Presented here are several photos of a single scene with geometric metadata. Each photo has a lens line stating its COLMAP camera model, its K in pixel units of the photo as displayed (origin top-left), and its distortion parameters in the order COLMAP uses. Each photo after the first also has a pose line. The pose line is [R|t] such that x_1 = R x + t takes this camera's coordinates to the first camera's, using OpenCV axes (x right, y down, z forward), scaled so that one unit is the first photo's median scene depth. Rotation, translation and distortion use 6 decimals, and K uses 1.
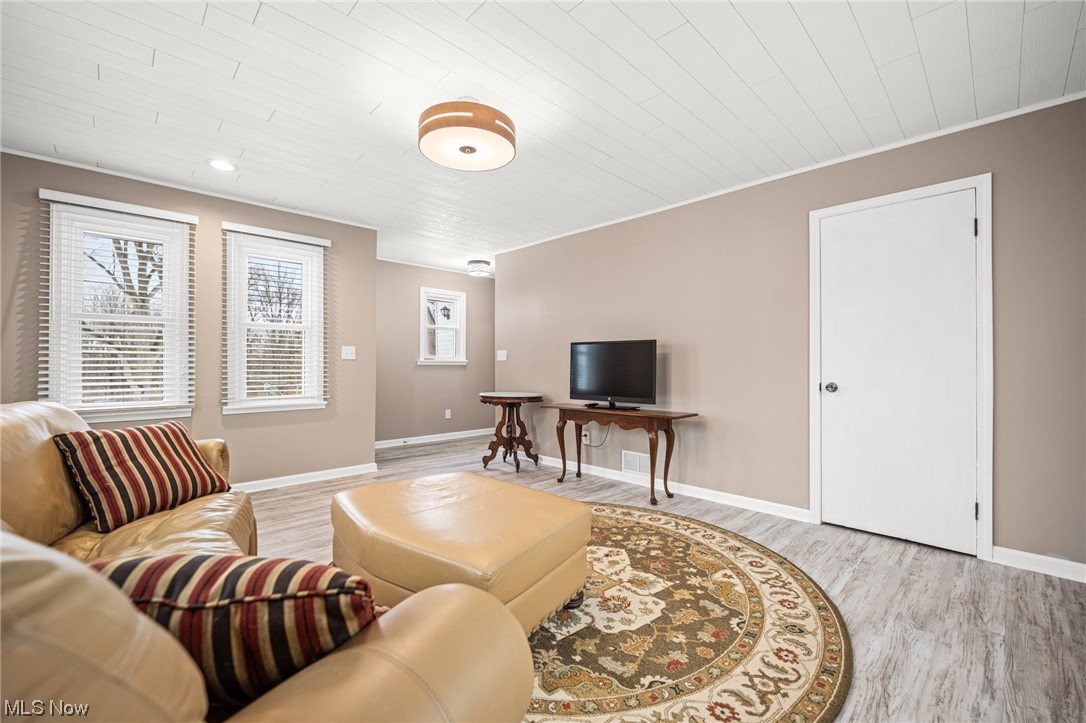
lens RADIAL K [[457.0, 0, 543.3], [0, 457.0, 361.3], [0, 0, 1]] dist [0.000192, 0.000015]
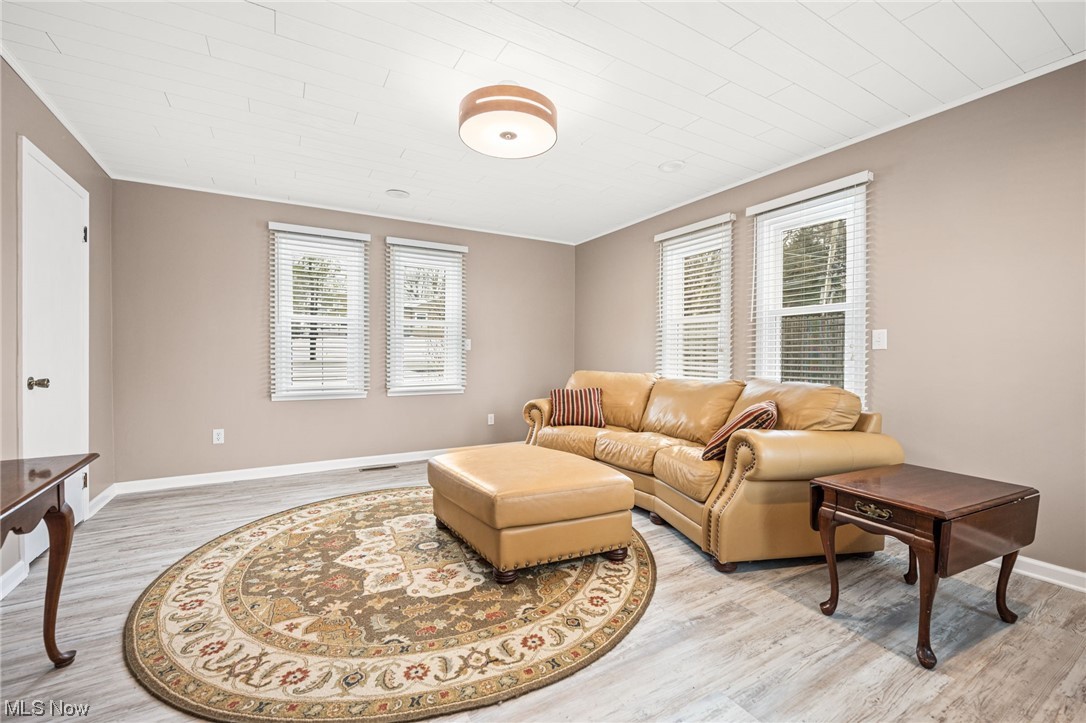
lens RADIAL K [[457.0, 0, 539.8], [0, 457.0, 360.0], [0, 0, 1]] dist [0.000192, 0.000015]
pose [[-0.971170, -0.005548, 0.238322, -0.448366], [-0.005094, 0.999984, 0.002525, 0.014281], [-0.238332, 0.001238, -0.971183, 1.862201]]
